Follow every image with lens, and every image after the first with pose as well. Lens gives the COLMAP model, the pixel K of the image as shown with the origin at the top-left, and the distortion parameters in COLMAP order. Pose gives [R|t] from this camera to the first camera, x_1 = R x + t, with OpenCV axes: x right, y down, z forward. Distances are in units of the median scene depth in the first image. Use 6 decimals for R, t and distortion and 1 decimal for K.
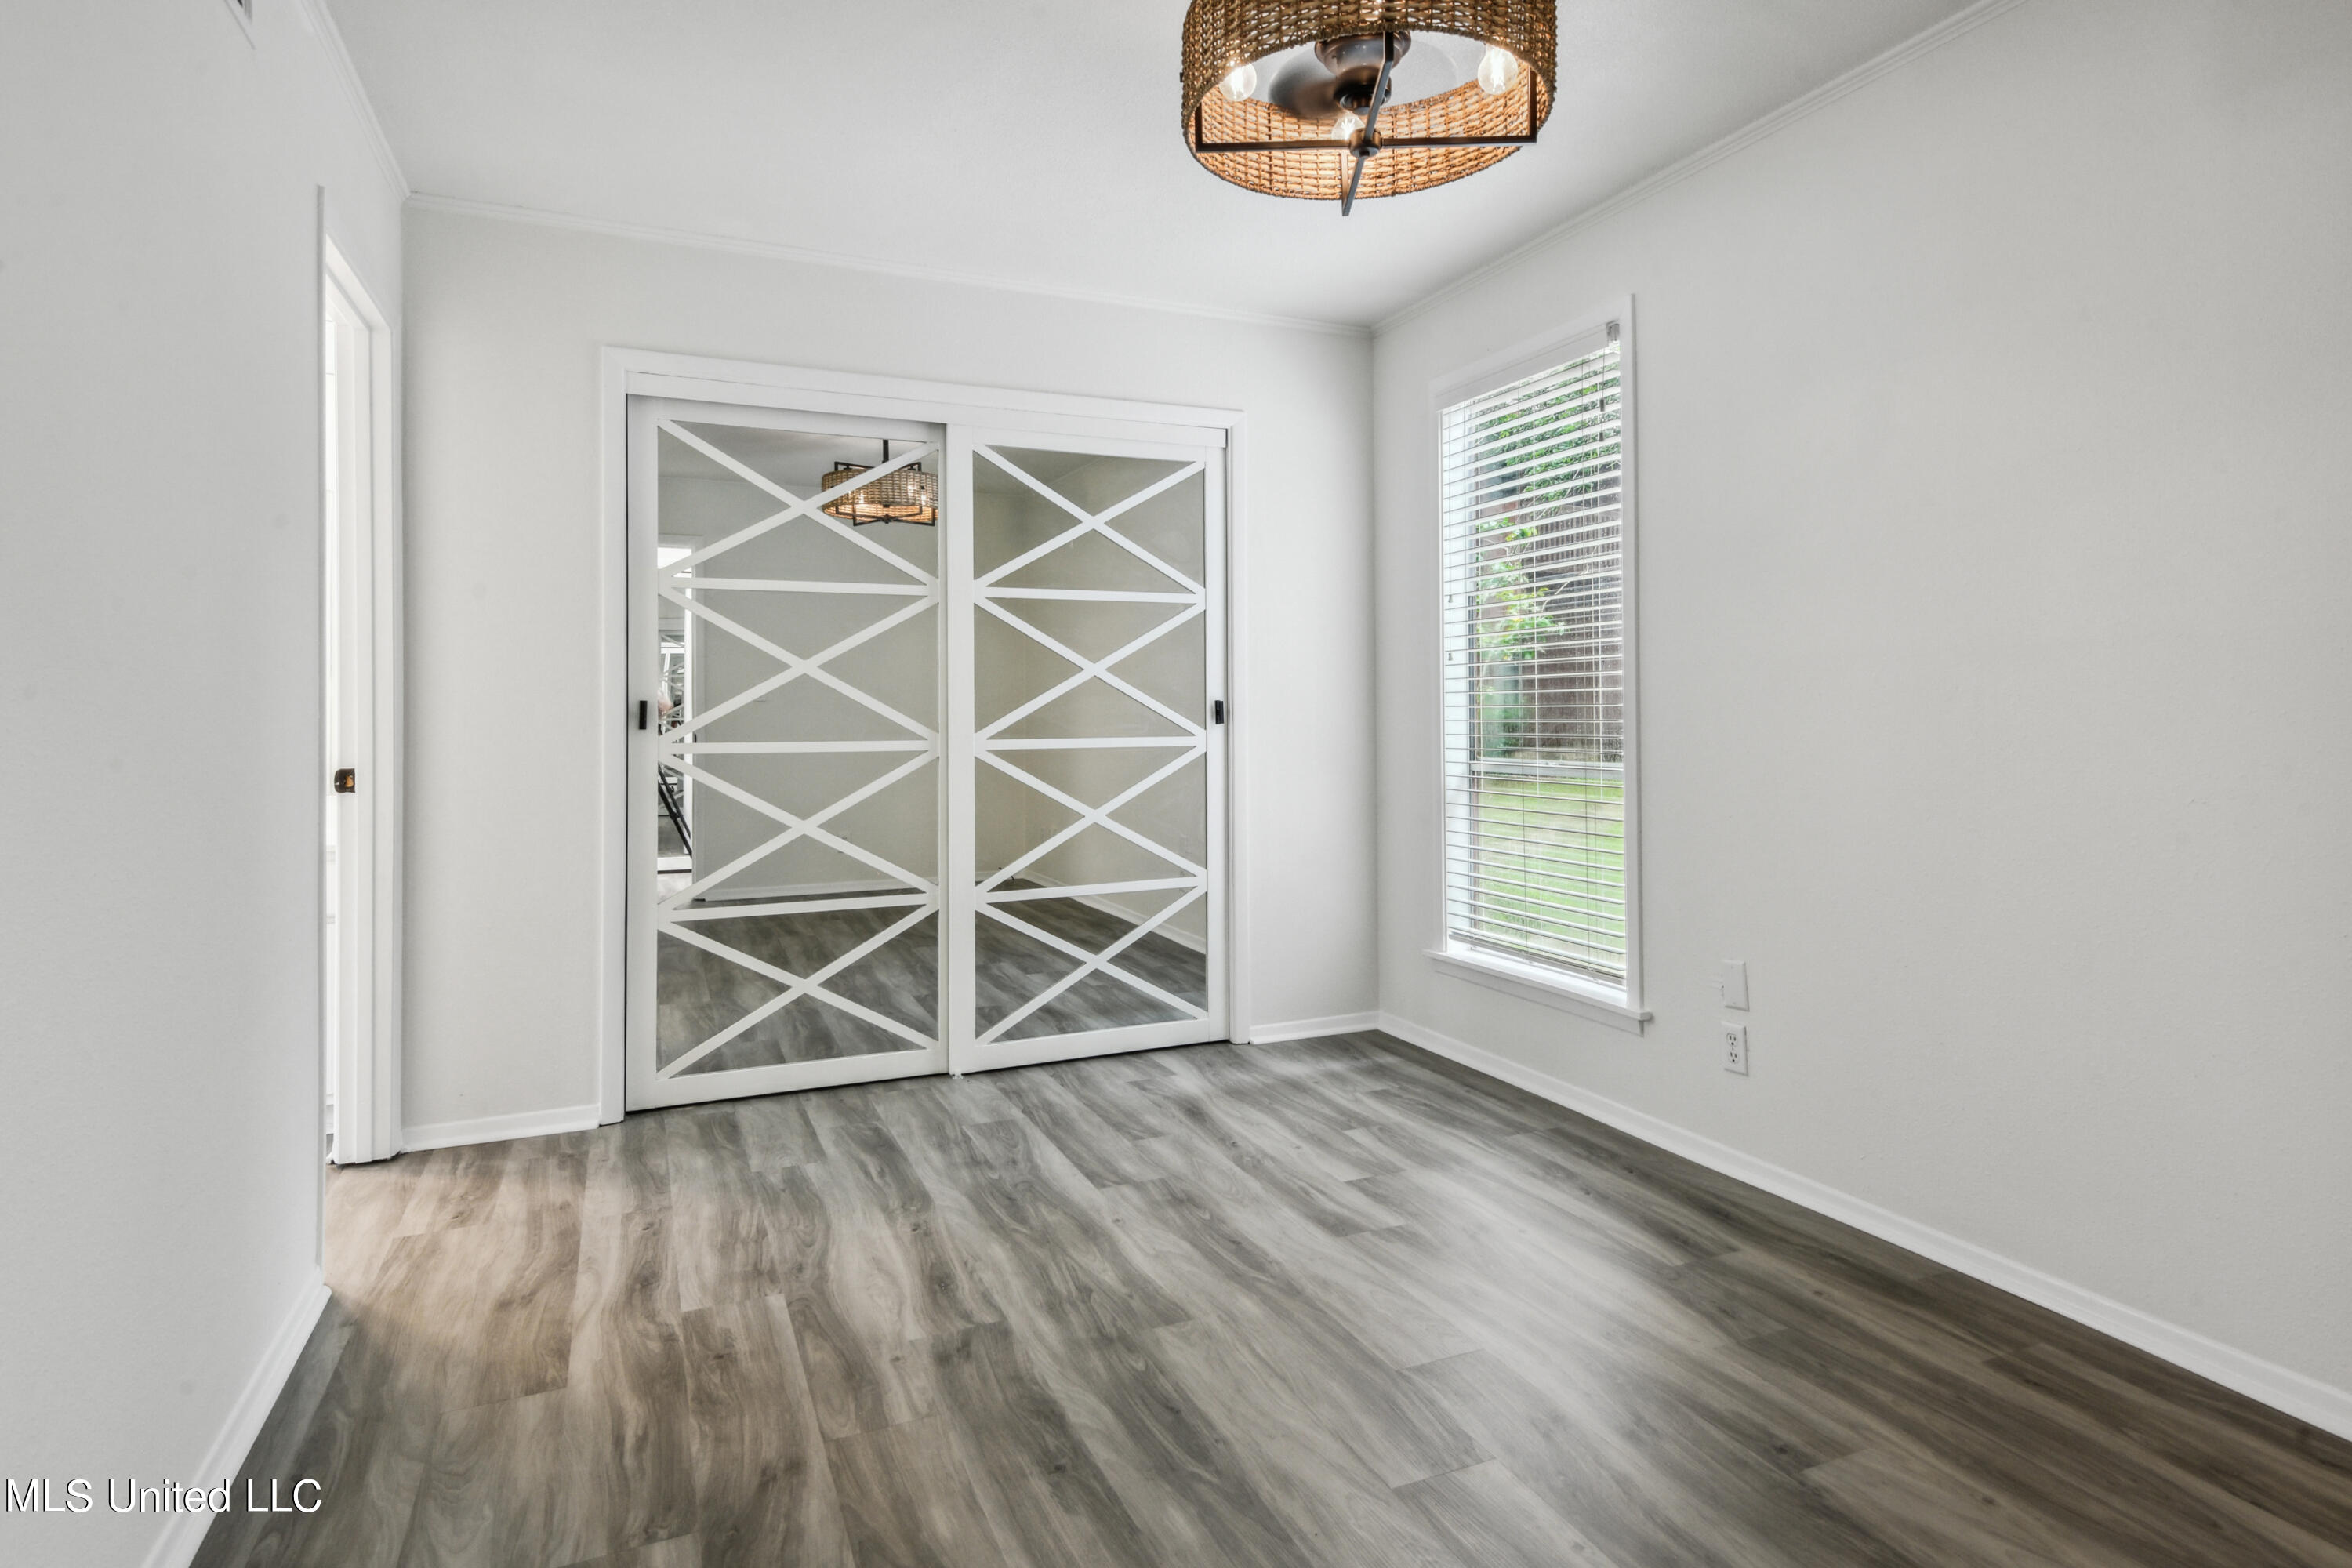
lens RADIAL K [[1218.3, 0, 1155.2], [0, 1218.3, 714.1], [0, 0, 1]] dist [0.030465, -0.002804]
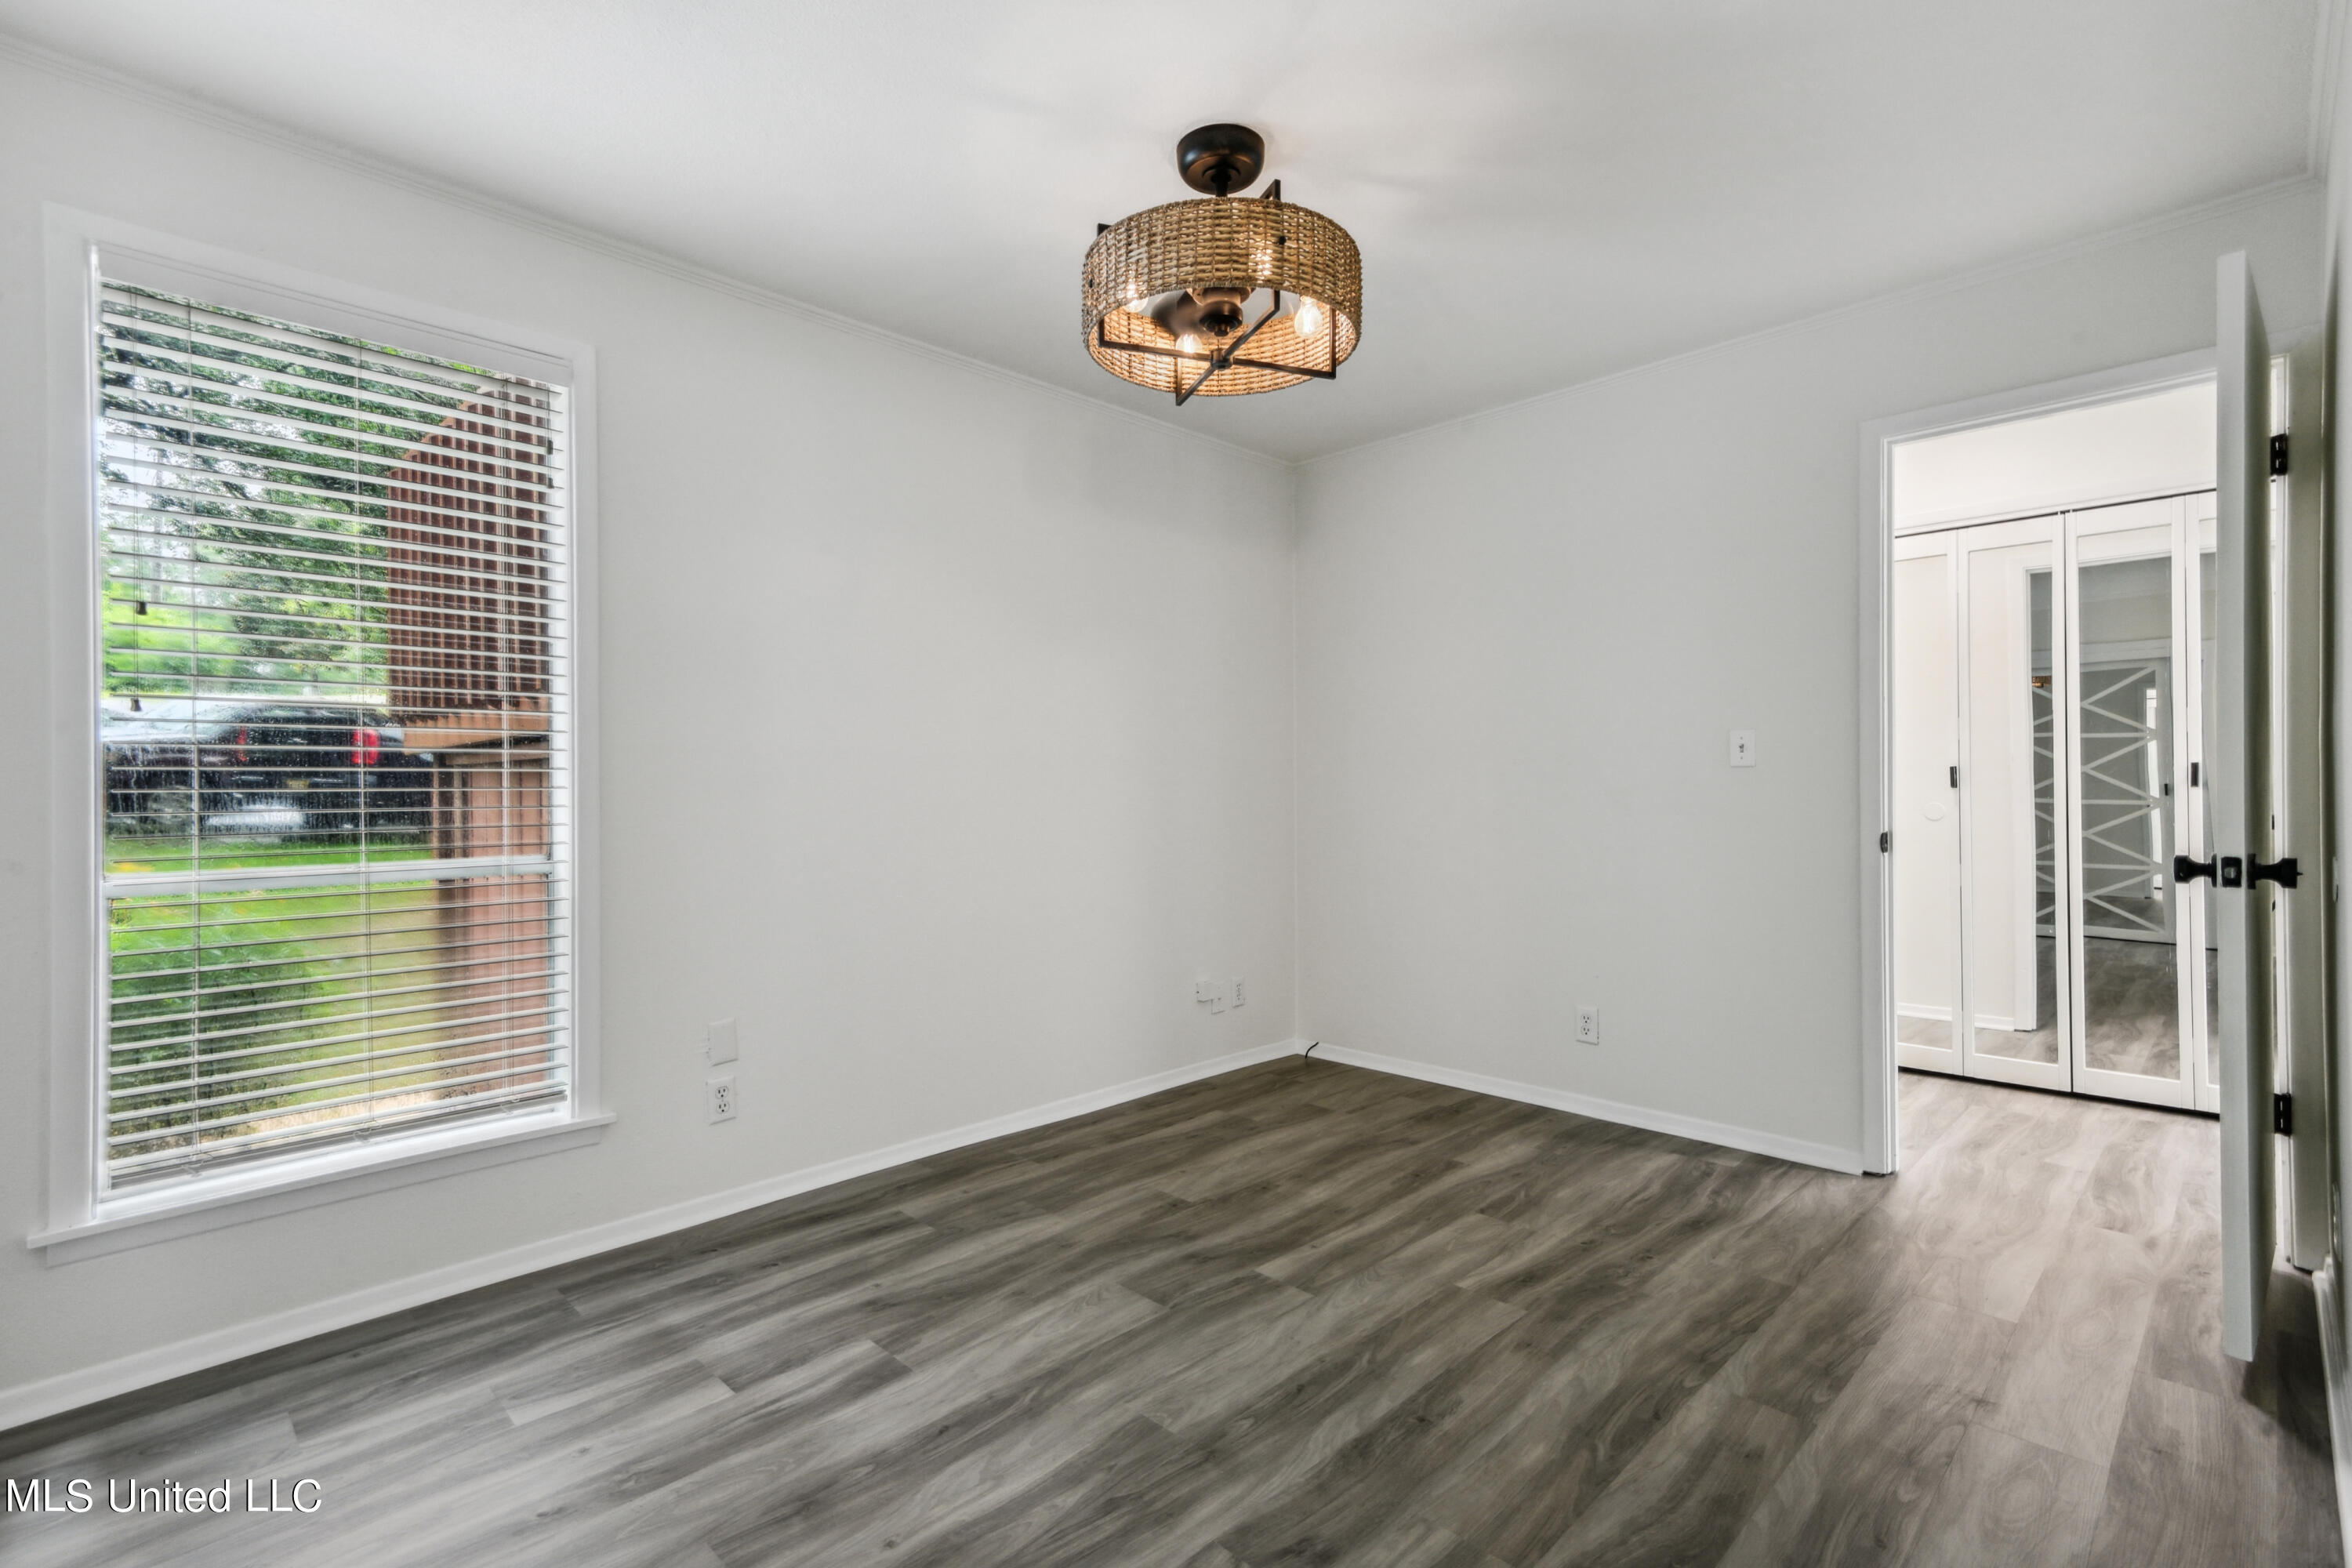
lens RADIAL K [[1103.6, 0, 1175.1], [0, 1103.6, 786.5], [0, 0, 1]] dist [0.030630, -0.002266]
pose [[-0.372700, 0.013235, 0.927858, -0.785678], [0.012097, 0.999883, -0.009403, 0.006227], [-0.927873, 0.007720, -0.372816, 1.274626]]
